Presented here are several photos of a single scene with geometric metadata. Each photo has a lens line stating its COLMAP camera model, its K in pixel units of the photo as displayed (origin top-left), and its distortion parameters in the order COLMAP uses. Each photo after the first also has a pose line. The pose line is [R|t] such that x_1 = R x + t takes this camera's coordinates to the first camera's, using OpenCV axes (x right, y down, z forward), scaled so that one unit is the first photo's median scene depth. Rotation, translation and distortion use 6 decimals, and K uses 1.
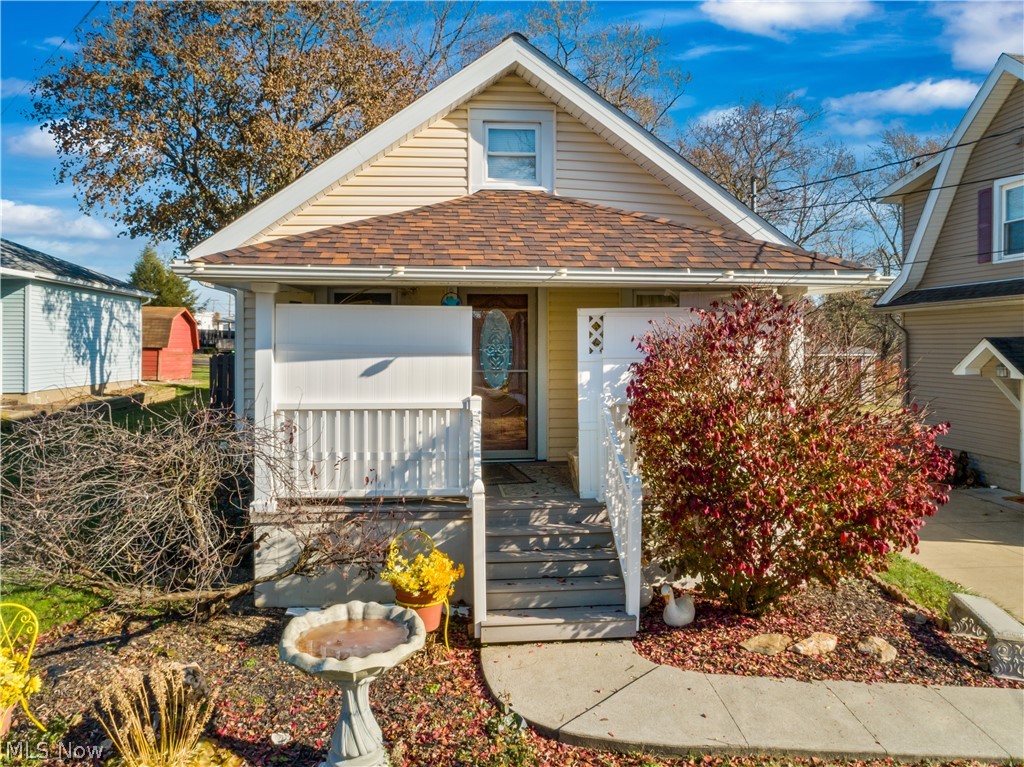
lens RADIAL K [[883.5, 0, 512.0], [0, 883.5, 383.5], [0, 0, 1]] dist [-0.015301, 0.000377]
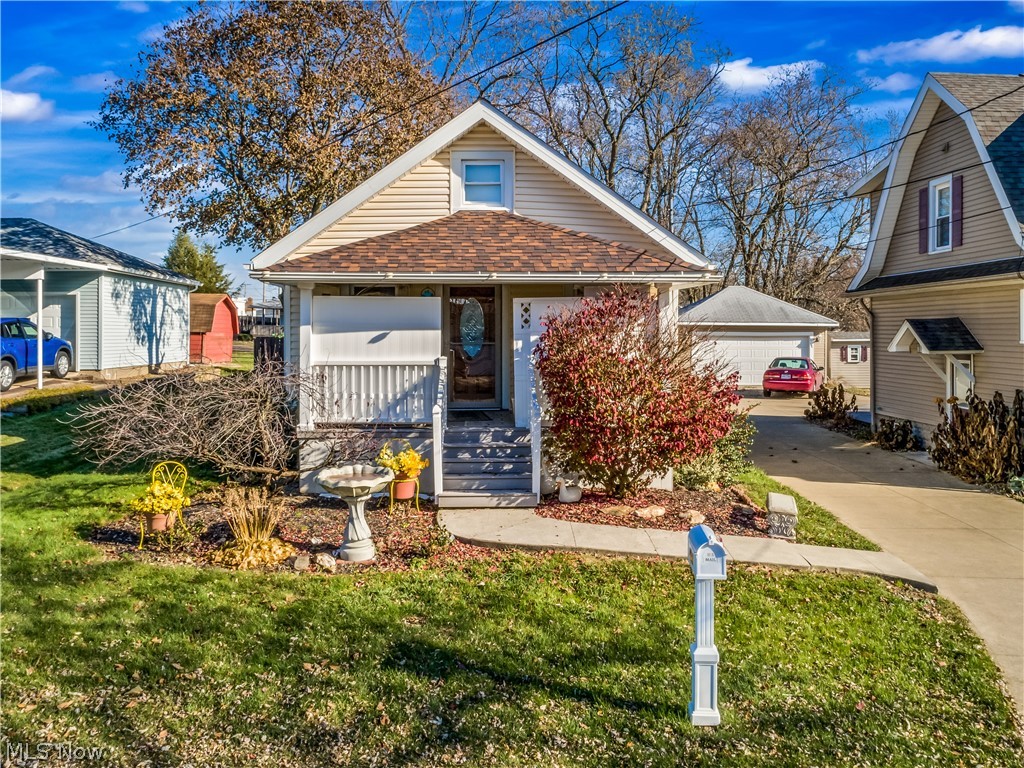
lens RADIAL K [[942.6, 0, 485.6], [0, 942.6, 399.8], [0, 0, 1]] dist [0.001047, 0.004515]
pose [[0.996900, 0.004762, -0.078536, 0.153225], [-0.002508, 0.999583, 0.028775, 0.040315], [0.078640, -0.028488, 0.996496, -0.584811]]
